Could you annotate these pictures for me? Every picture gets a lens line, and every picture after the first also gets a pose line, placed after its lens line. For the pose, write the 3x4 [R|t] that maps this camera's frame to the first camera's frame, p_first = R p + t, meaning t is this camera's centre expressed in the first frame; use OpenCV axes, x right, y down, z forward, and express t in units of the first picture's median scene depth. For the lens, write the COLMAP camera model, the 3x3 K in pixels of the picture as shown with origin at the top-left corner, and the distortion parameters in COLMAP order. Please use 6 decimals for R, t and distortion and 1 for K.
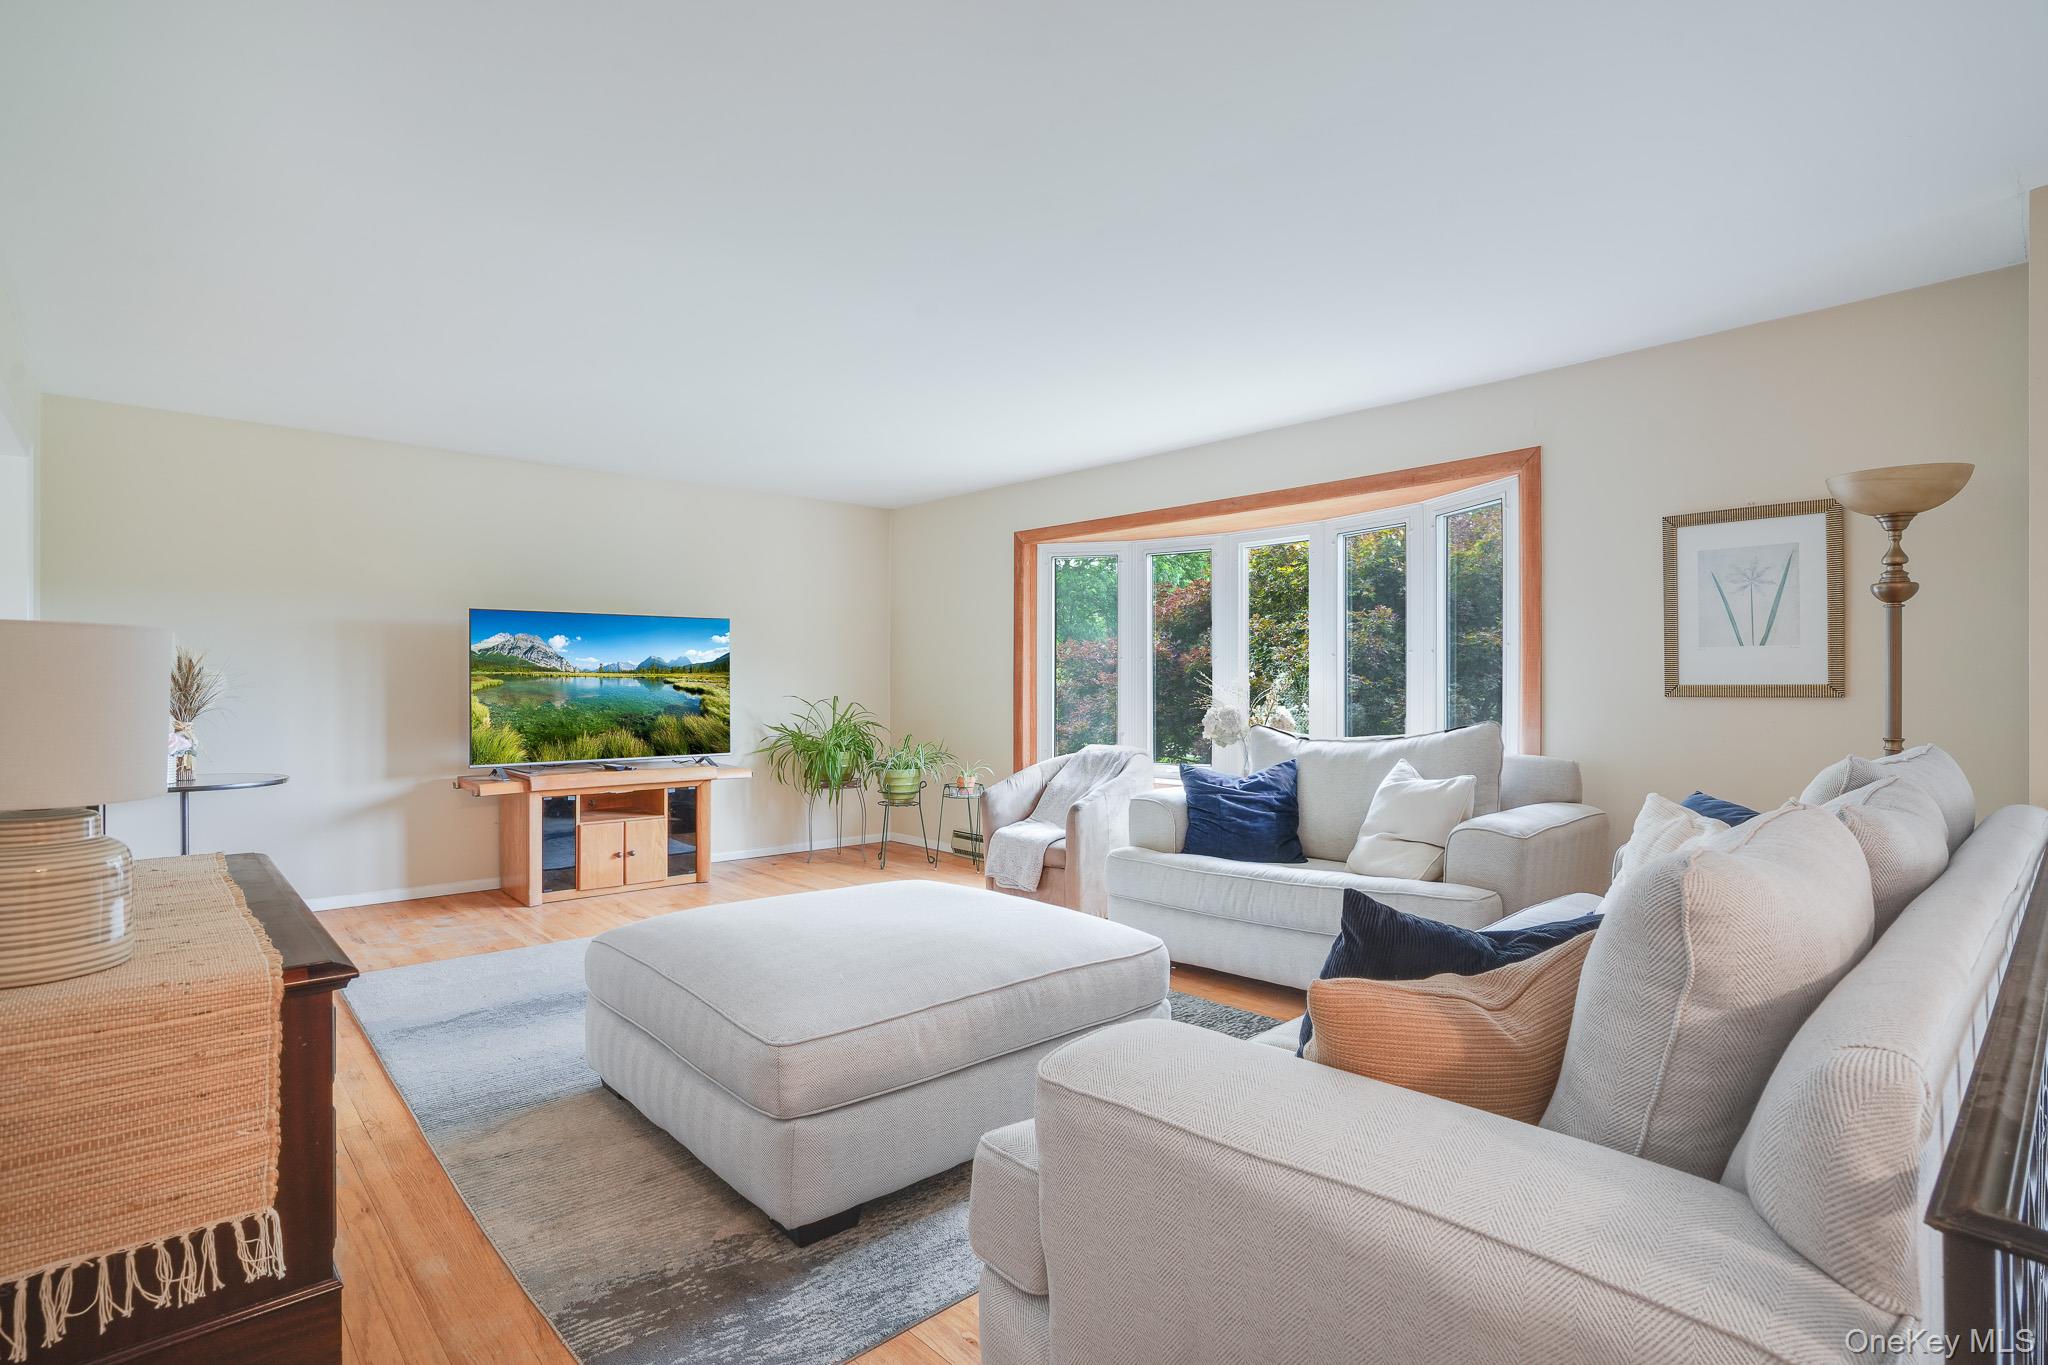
lens RADIAL K [[952.9, 0, 1036.1], [0, 952.9, 681.6], [0, 0, 1]] dist [-0.014036, 0.002502]
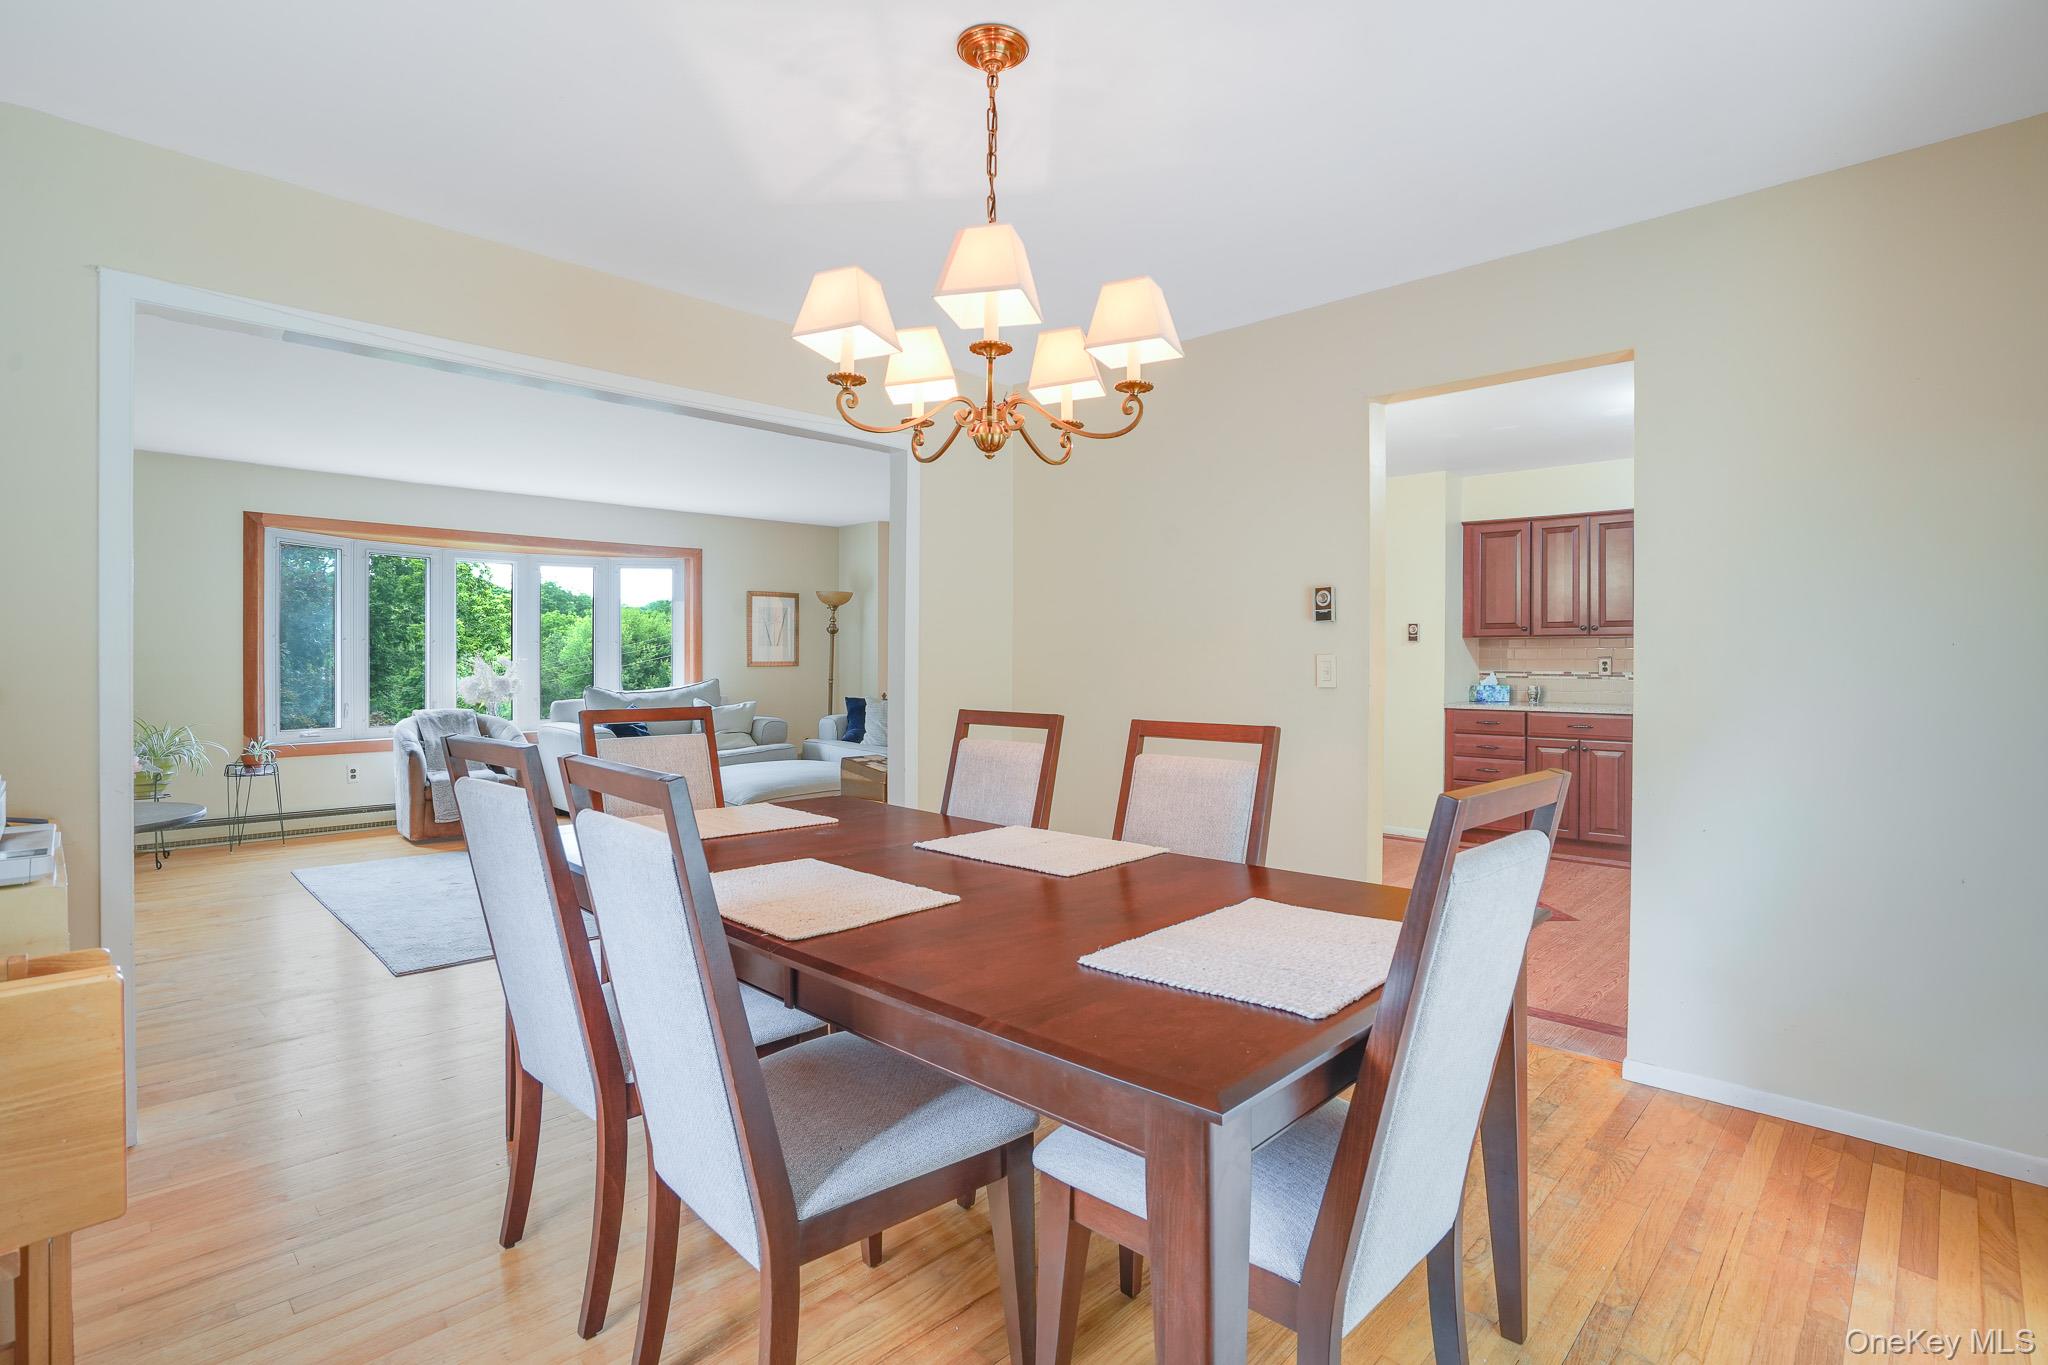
lens RADIAL K [[952.9, 0, 1033.9], [0, 952.9, 663.4], [0, 0, 1]] dist [-0.014036, 0.002502]
pose [[-0.044408, -0.012329, 0.998937, -1.438221], [-0.000056, 0.999924, 0.012339, -0.017114], [-0.999013, 0.000492, -0.044406, 0.318962]]
